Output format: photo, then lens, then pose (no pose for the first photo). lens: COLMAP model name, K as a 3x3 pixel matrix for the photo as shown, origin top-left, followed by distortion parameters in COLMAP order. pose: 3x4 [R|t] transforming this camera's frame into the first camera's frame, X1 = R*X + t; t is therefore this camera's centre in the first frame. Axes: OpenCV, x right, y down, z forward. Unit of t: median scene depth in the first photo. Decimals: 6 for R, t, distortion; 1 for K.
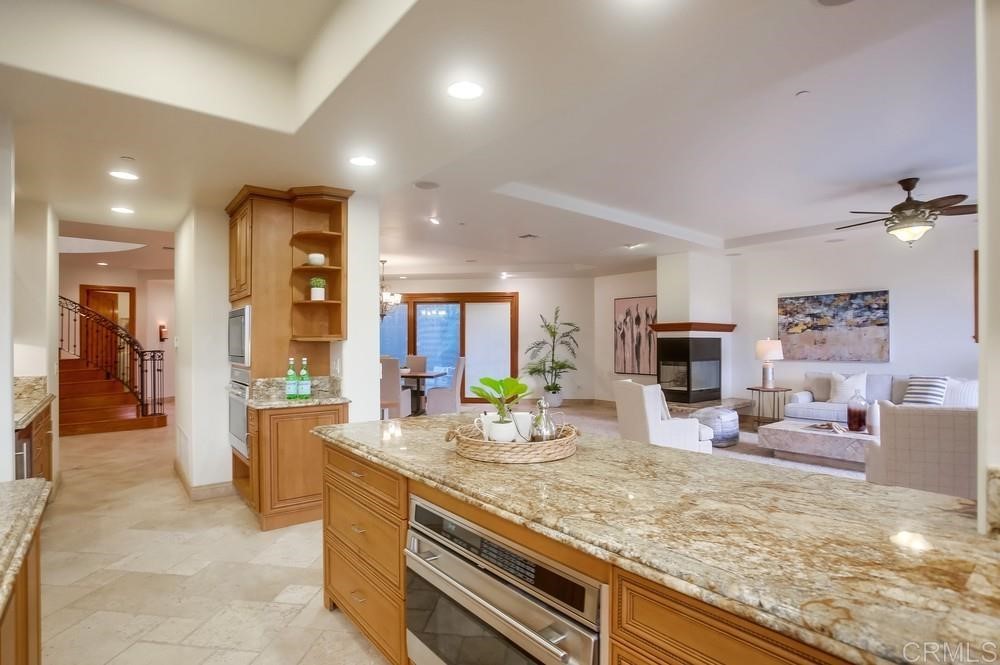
lens RADIAL K [[468.0, 0, 499.7], [0, 468.0, 346.8], [0, 0, 1]] dist [-0.034510, 0.000048]
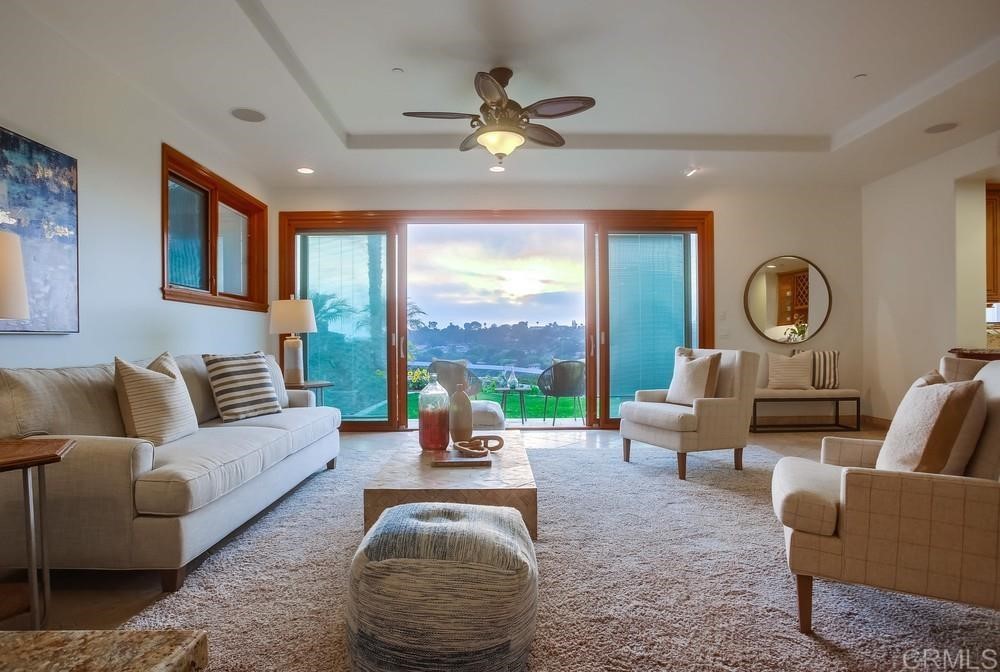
lens RADIAL K [[545.2, 0, 501.2], [0, 545.2, 344.1], [0, 0, 1]] dist [-0.028071, 0.000977]
pose [[-0.769751, 0.008870, 0.638282, 0.205555], [0.015171, 0.999875, 0.004401, 0.037948], [-0.638164, 0.013071, -0.769790, 0.921527]]
